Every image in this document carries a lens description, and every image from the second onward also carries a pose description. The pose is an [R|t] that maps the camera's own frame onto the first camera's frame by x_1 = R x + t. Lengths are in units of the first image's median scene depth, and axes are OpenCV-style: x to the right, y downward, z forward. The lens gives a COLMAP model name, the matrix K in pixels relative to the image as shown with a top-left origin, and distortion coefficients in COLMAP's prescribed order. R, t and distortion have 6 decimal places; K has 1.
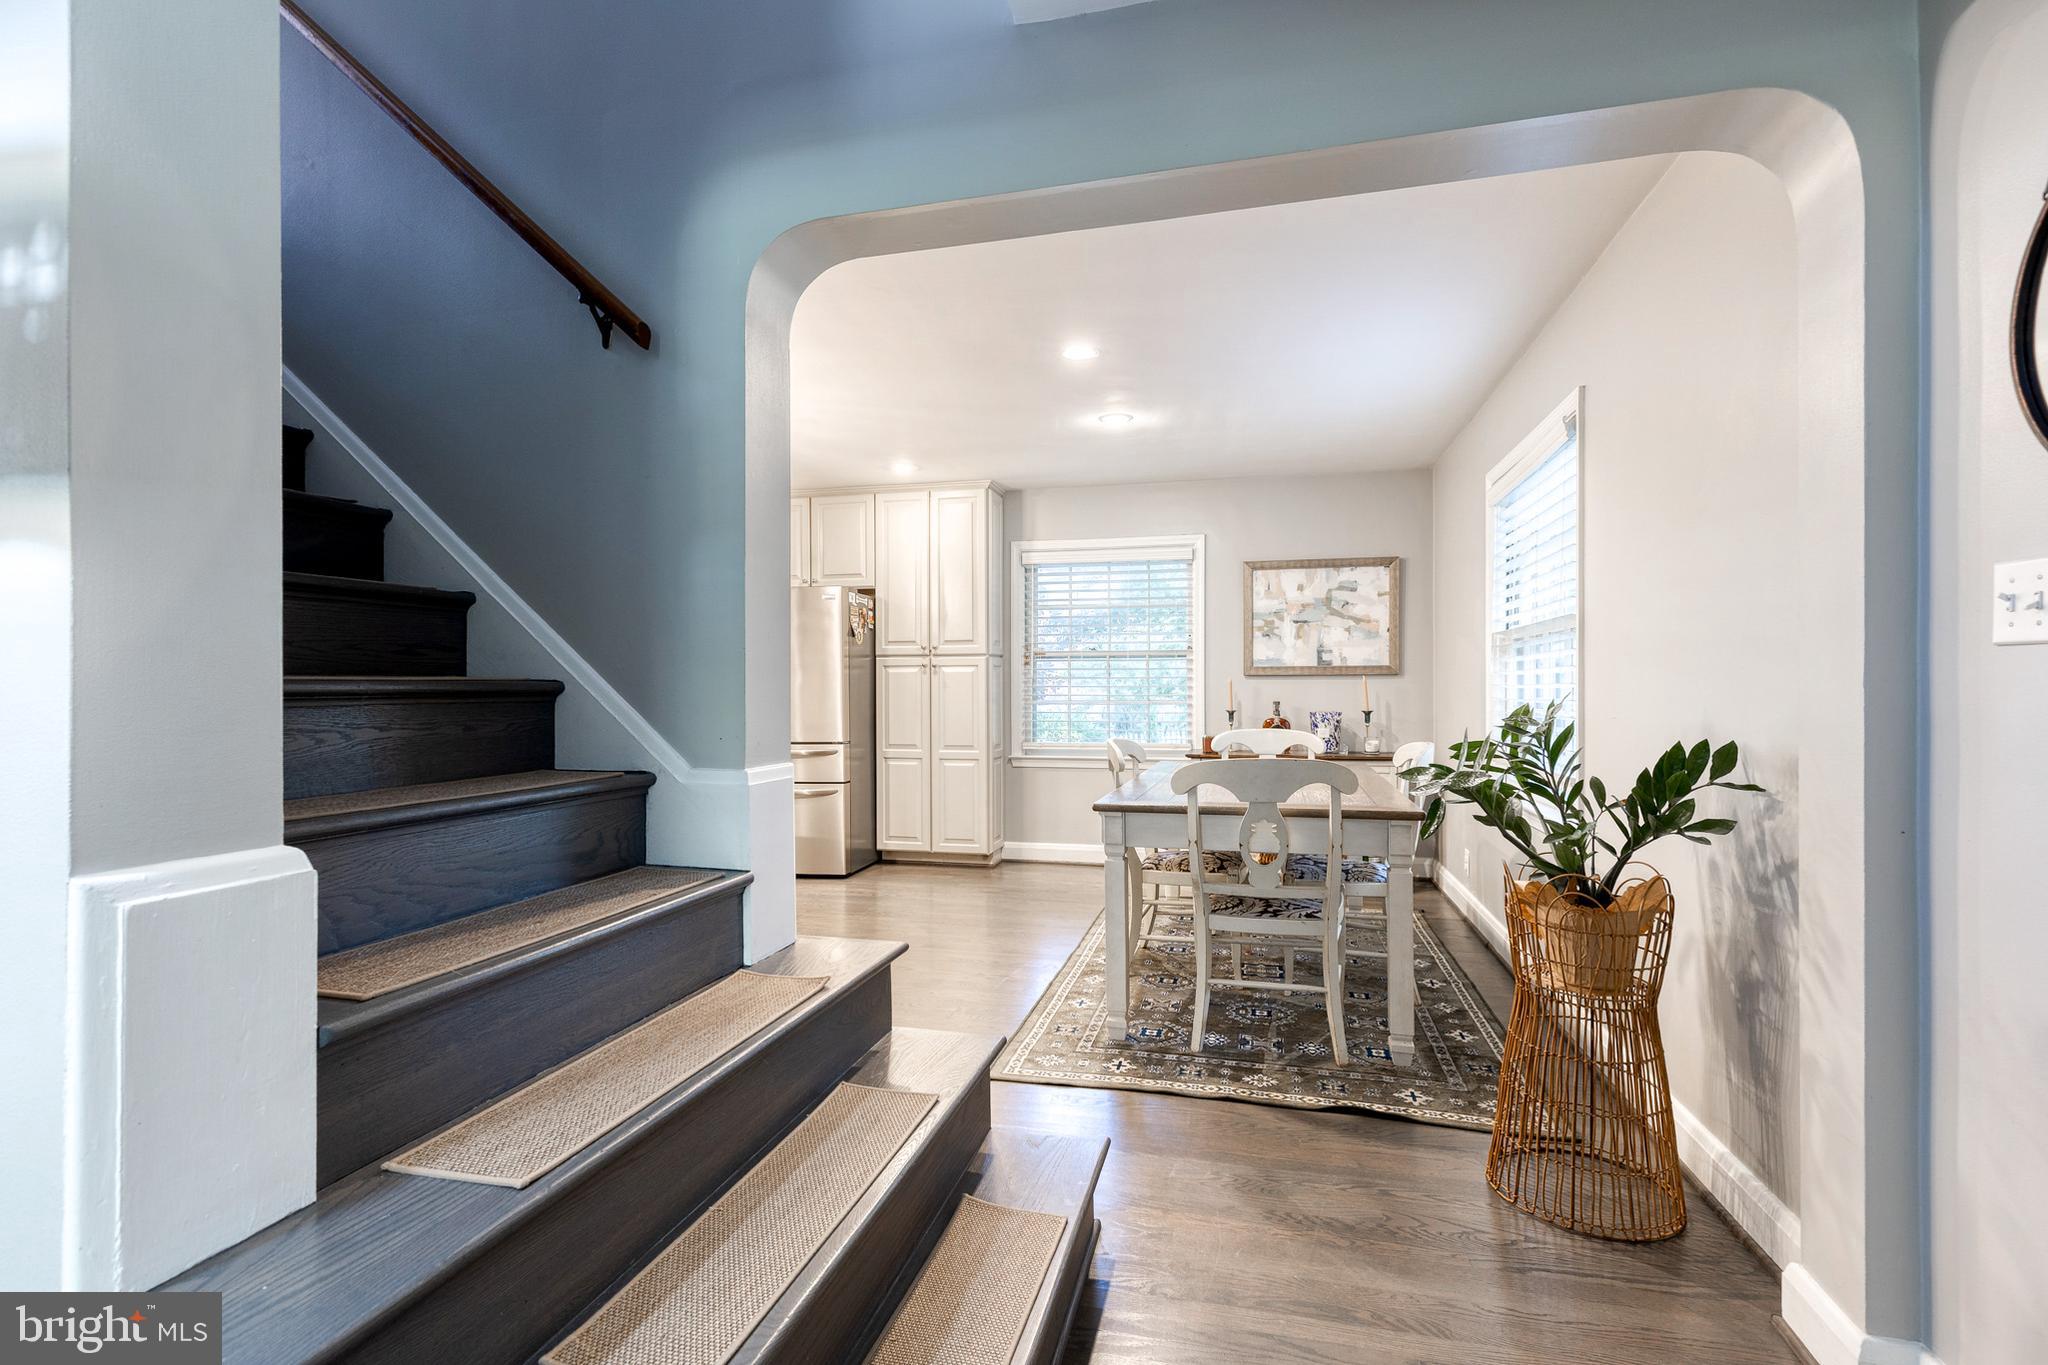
lens RADIAL K [[926.0, 0, 1037.1], [0, 926.0, 683.9], [0, 0, 1]] dist [0.011065, -0.001503]
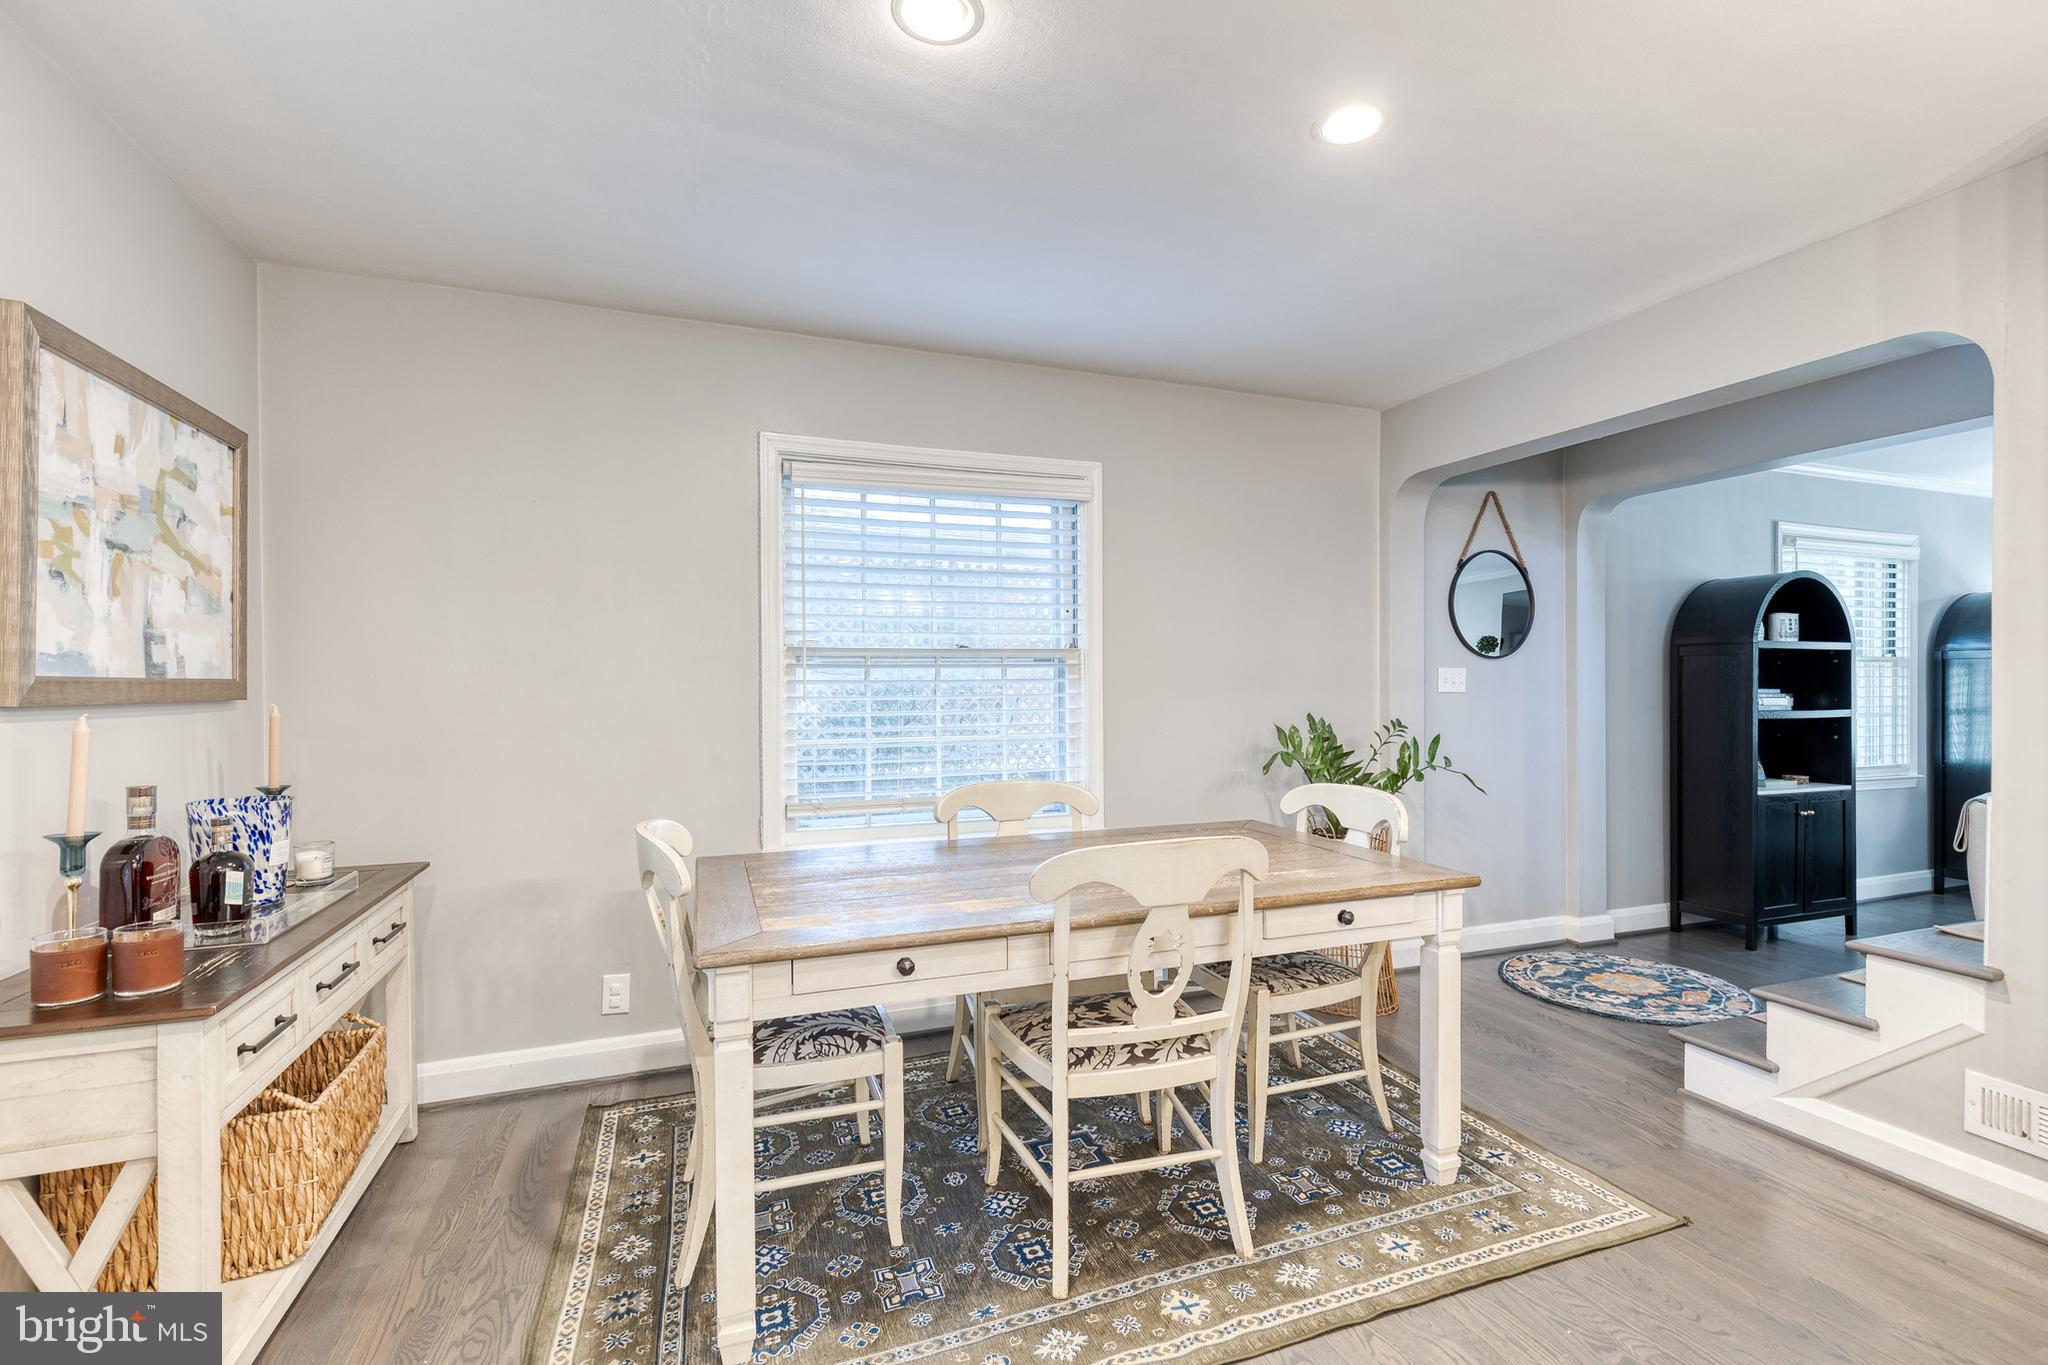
lens RADIAL K [[926.0, 0, 1032.3], [0, 926.0, 687.0], [0, 0, 1]] dist [0.011065, -0.001503]
pose [[-0.575133, 0.001522, 0.818059, -0.189255], [-0.001525, 0.999995, -0.002933, -0.015242], [-0.818059, -0.002934, -0.575127, 0.924645]]
